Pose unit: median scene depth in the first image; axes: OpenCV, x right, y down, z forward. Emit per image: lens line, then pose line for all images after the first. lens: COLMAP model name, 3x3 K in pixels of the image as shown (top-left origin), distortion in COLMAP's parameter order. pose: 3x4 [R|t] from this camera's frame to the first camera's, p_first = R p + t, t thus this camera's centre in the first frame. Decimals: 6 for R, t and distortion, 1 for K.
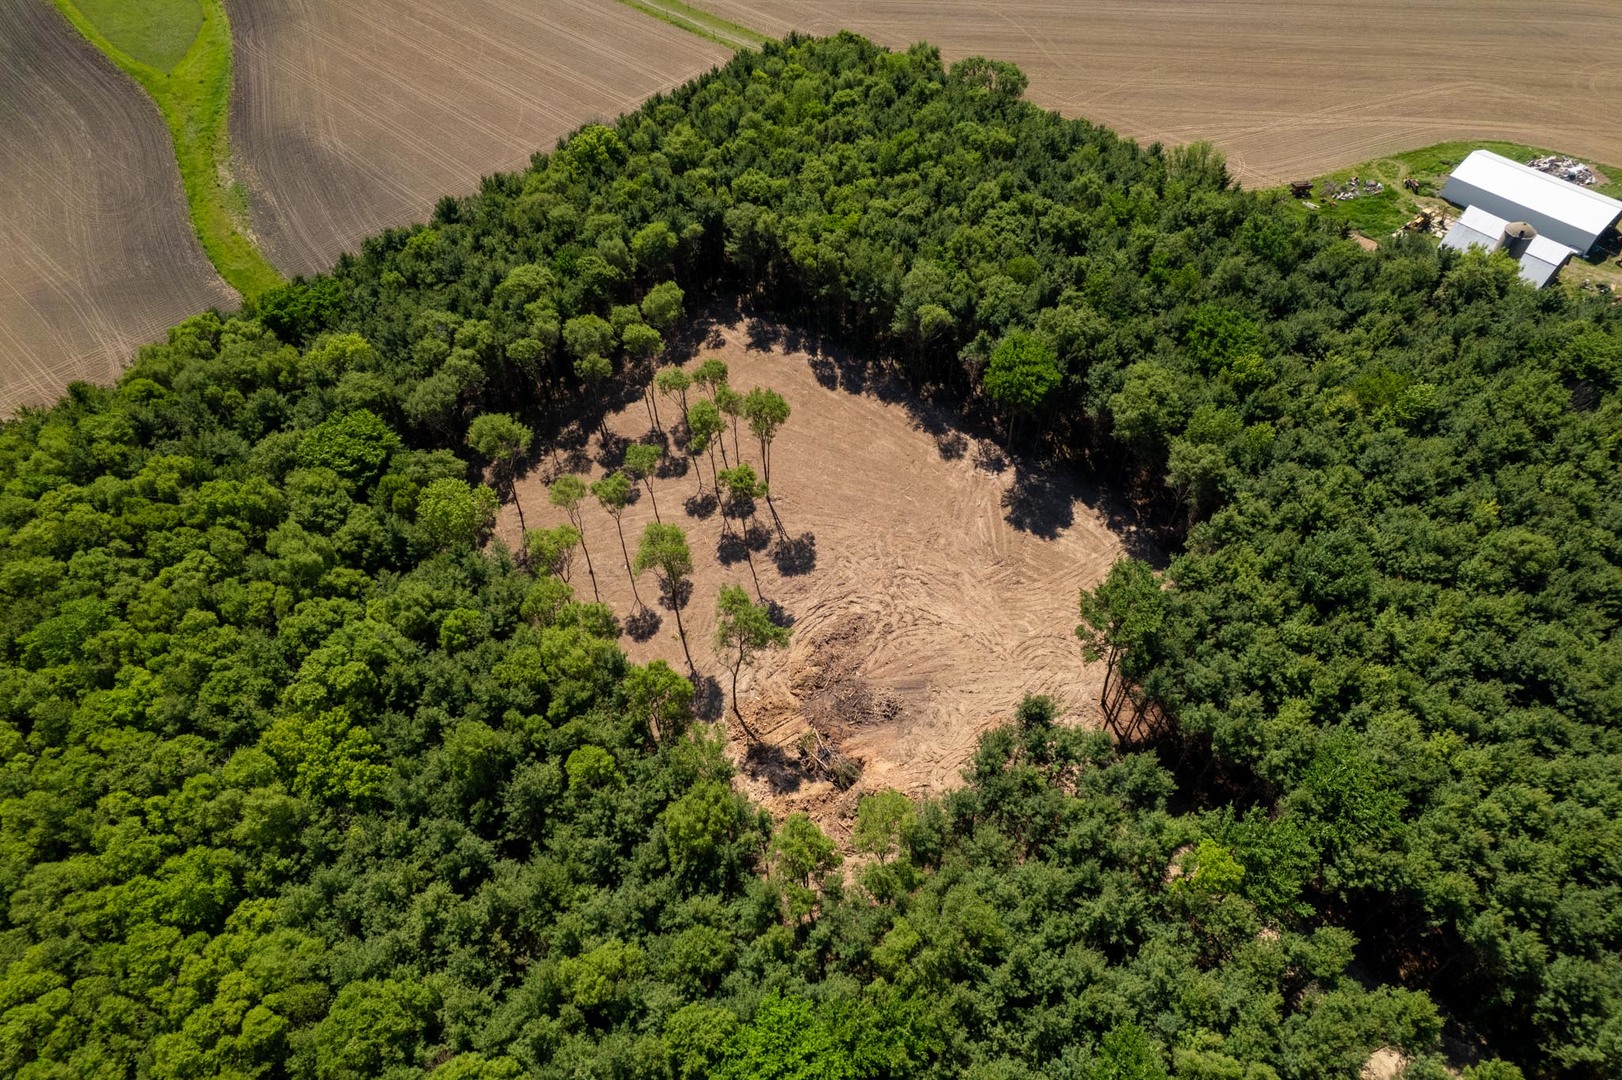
lens RADIAL K [[1048.3, 0, 820.4], [0, 1048.3, 559.9], [0, 0, 1]] dist [-0.073621, 0.062463]
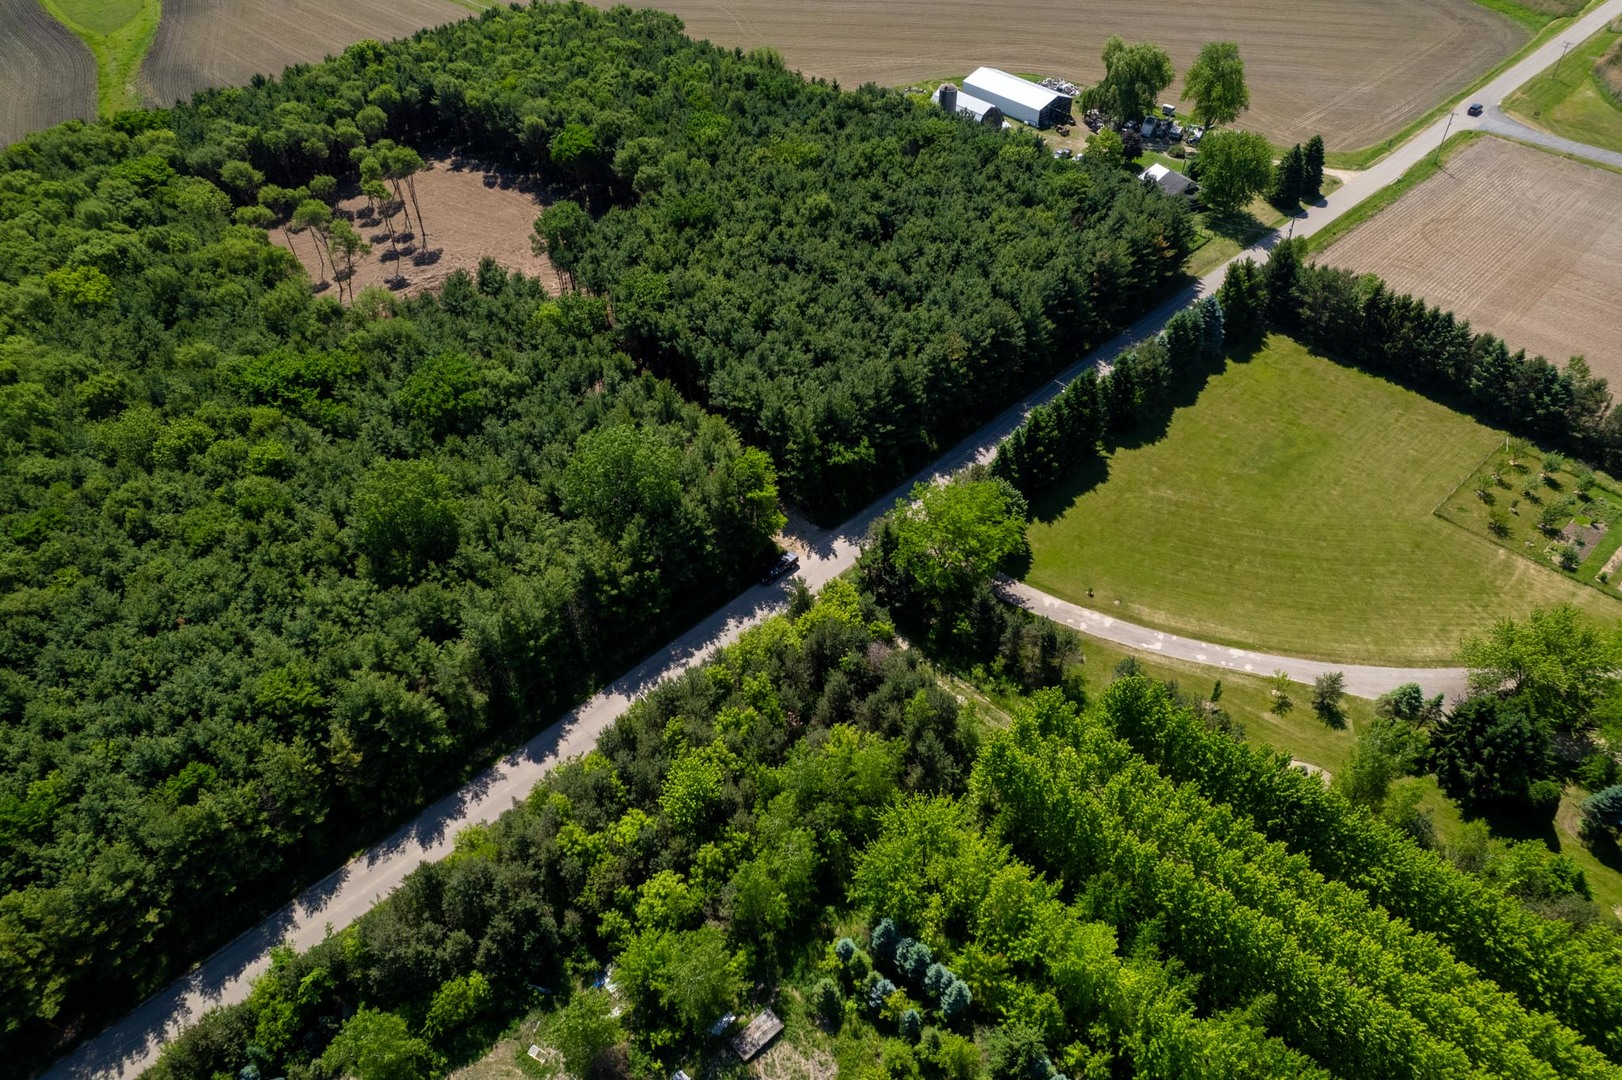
lens RADIAL K [[1048.3, 0, 820.4], [0, 1048.3, 559.9], [0, 0, 1]] dist [-0.073621, 0.062463]
pose [[0.999761, 0.020225, -0.008260, 0.499522], [-0.021028, 0.993400, -0.112758, 0.517801], [0.005925, 0.112905, 0.993588, -0.409568]]
